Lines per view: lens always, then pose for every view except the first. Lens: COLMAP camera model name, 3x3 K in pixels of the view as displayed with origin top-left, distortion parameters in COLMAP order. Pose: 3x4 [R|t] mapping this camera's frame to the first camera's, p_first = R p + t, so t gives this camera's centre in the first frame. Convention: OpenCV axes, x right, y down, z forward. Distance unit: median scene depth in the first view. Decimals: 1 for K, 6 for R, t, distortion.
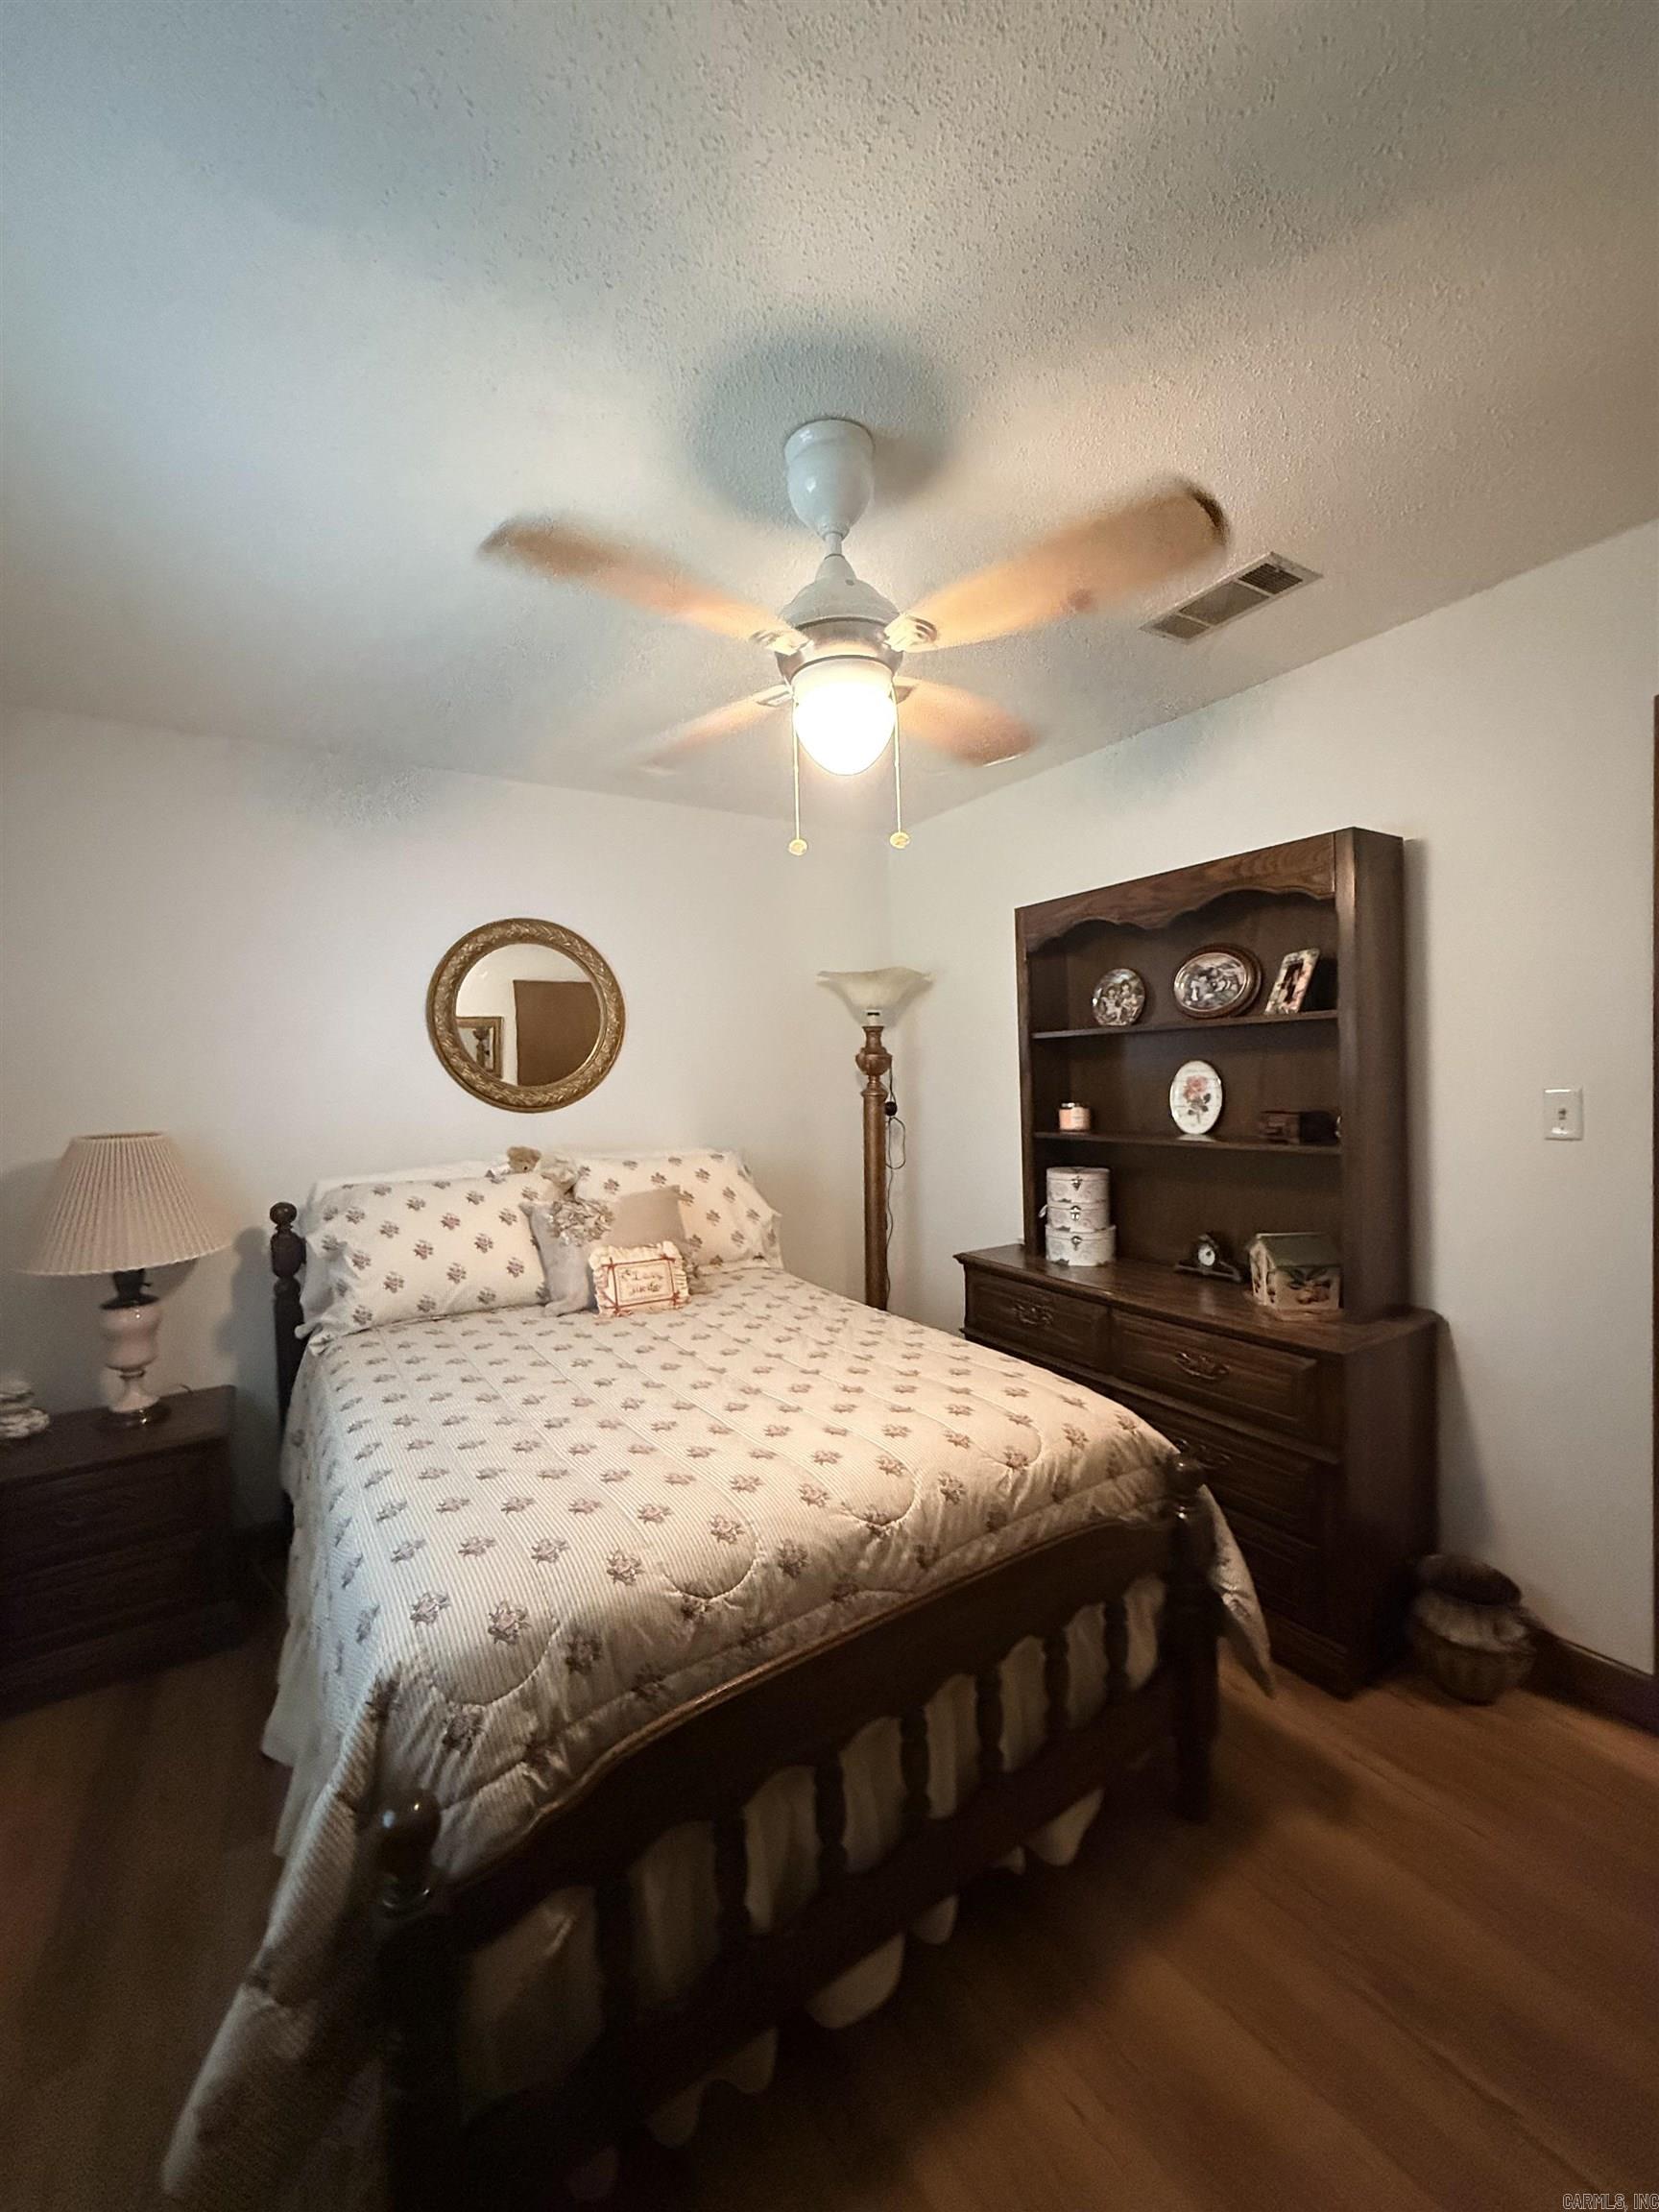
lens RADIAL K [[878.5, 0, 837.3], [0, 878.5, 1094.2], [0, 0, 1]] dist [0.003998, 0.000032]
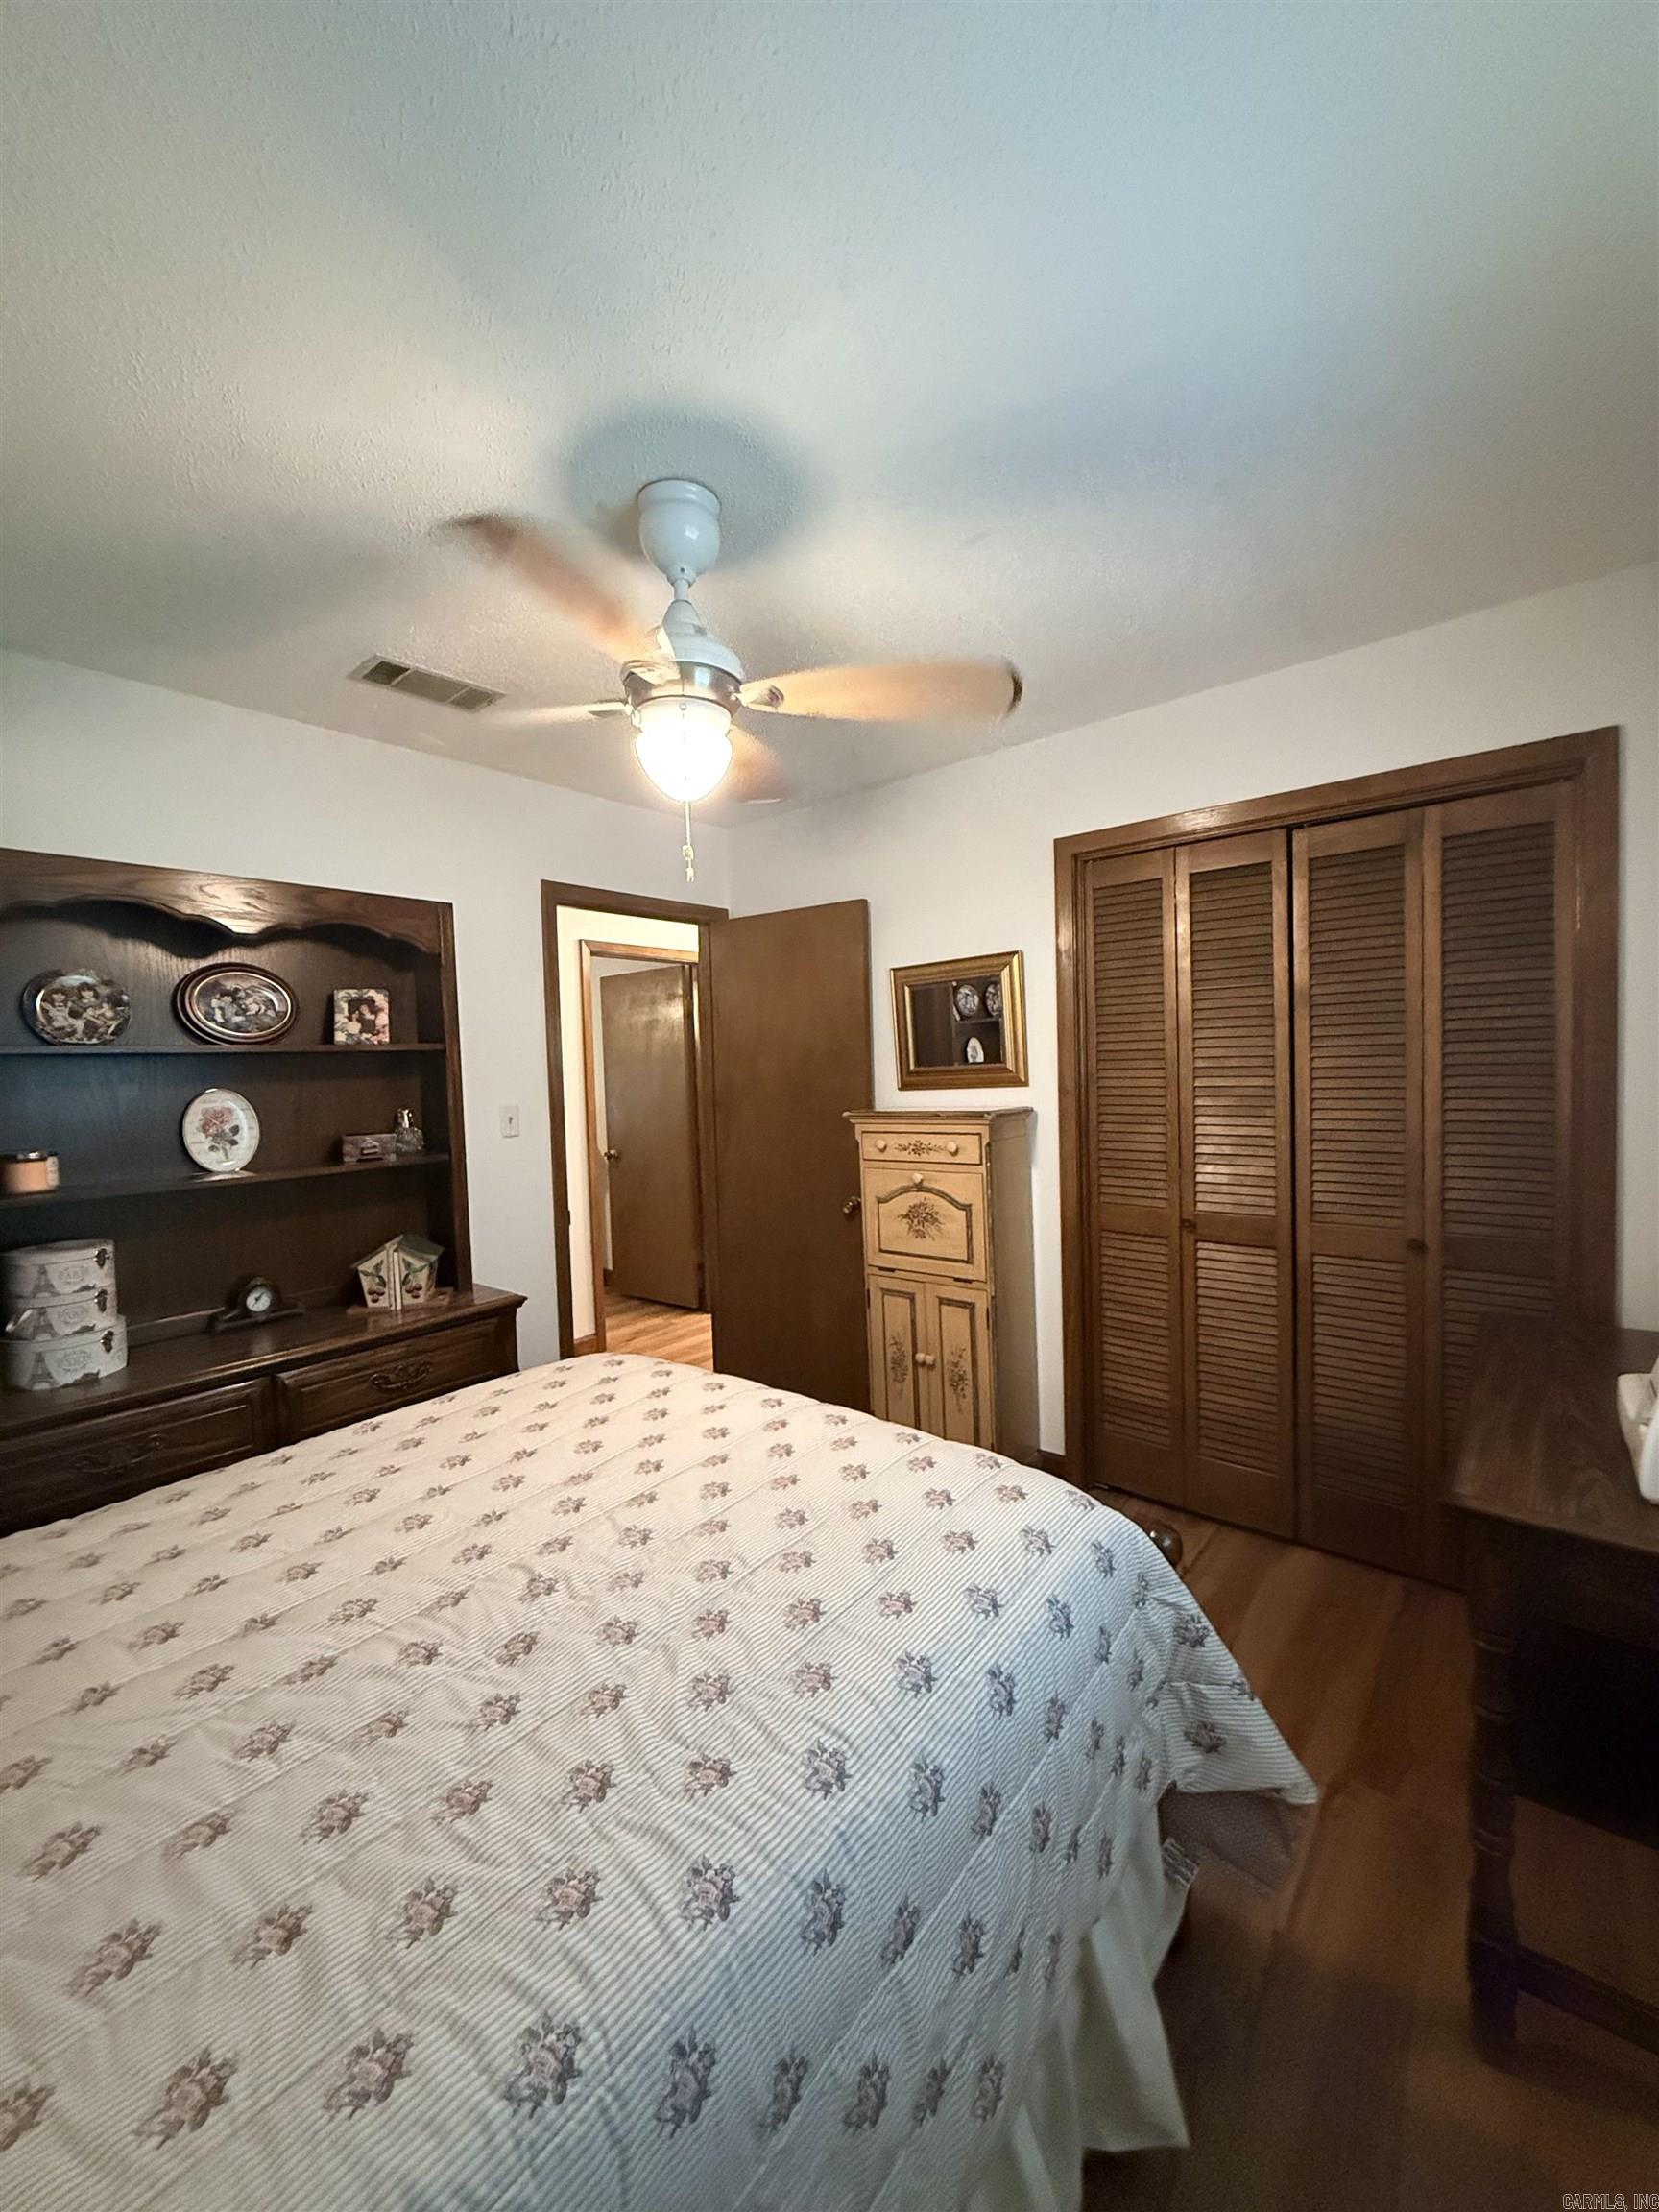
lens RADIAL K [[878.5, 0, 835.0], [0, 878.5, 1109.4], [0, 0, 1]] dist [0.003998, 0.000032]
pose [[-0.293056, -0.007681, 0.956064, -0.629439], [0.065355, 0.997468, 0.028046, -0.002212], [-0.953859, 0.070702, -0.291812, 0.671304]]
